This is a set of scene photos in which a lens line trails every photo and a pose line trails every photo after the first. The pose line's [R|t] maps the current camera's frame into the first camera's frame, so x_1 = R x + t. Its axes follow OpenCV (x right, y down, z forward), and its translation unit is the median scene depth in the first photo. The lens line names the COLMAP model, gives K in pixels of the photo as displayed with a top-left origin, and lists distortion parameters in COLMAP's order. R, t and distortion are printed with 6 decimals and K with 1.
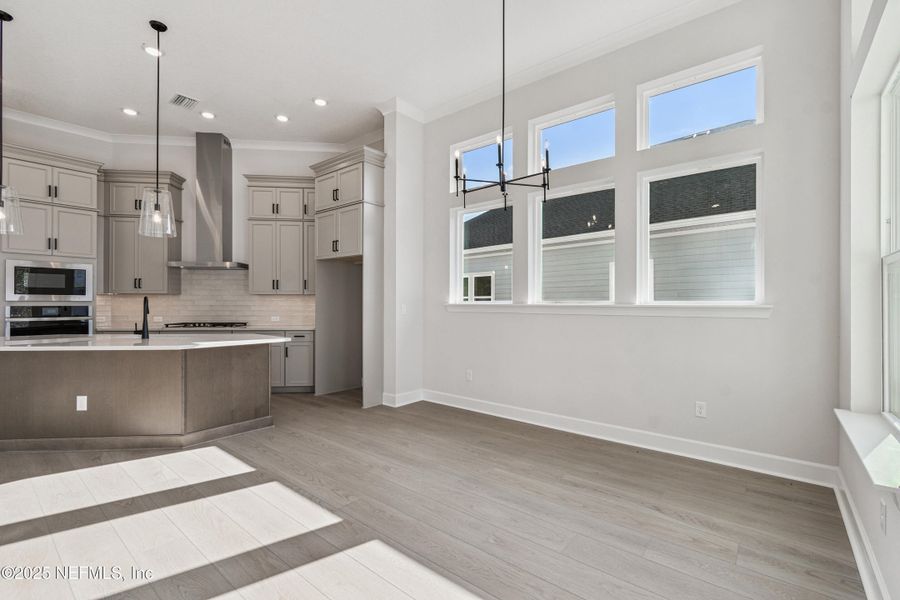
lens RADIAL K [[398.7, 0, 450.0], [0, 398.7, 302.7], [0, 0, 1]] dist [0.003251, -0.001307]
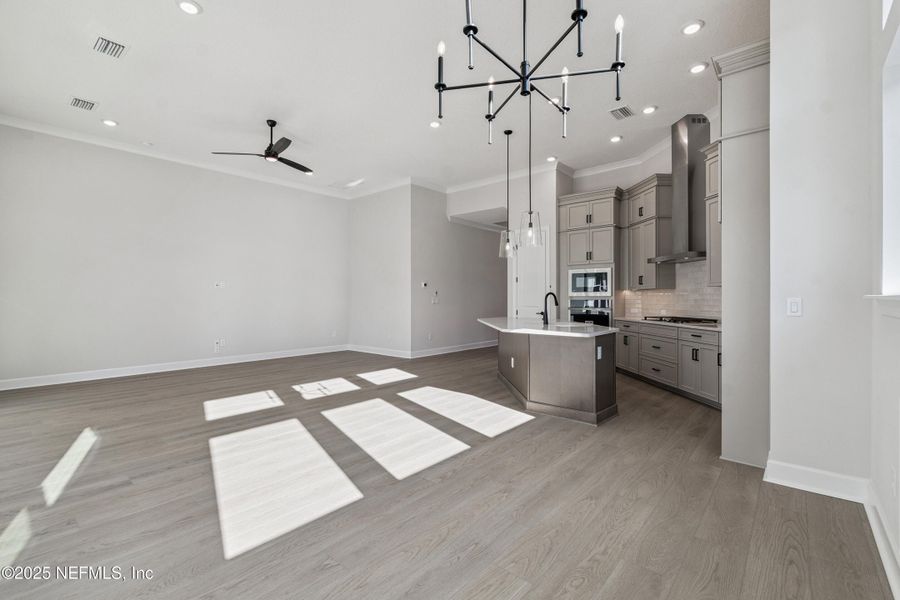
lens RADIAL K [[398.7, 0, 457.7], [0, 398.7, 297.9], [0, 0, 1]] dist [0.003251, -0.001307]
pose [[-0.019950, -0.002815, -0.999797, 0.453272], [0.003581, 0.999989, -0.002887, 0.004328], [0.999795, -0.003638, -0.019939, 0.598116]]
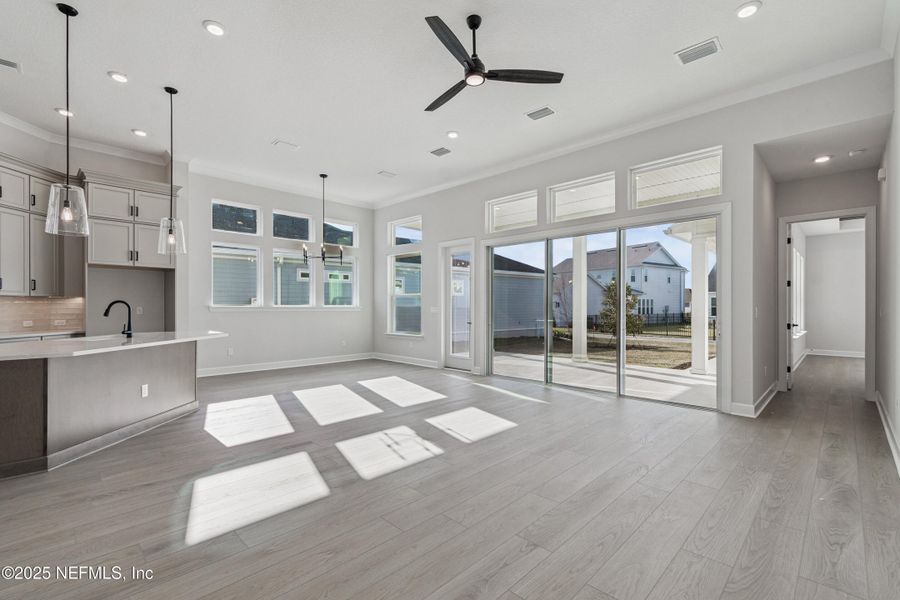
lens RADIAL K [[398.7, 0, 457.5], [0, 398.7, 307.8], [0, 0, 1]] dist [0.003251, -0.001307]
pose [[0.077448, -0.005268, 0.996982, -1.481871], [-0.002869, 0.999981, 0.005506, -0.002603], [-0.996992, -0.003287, 0.077432, -0.014862]]
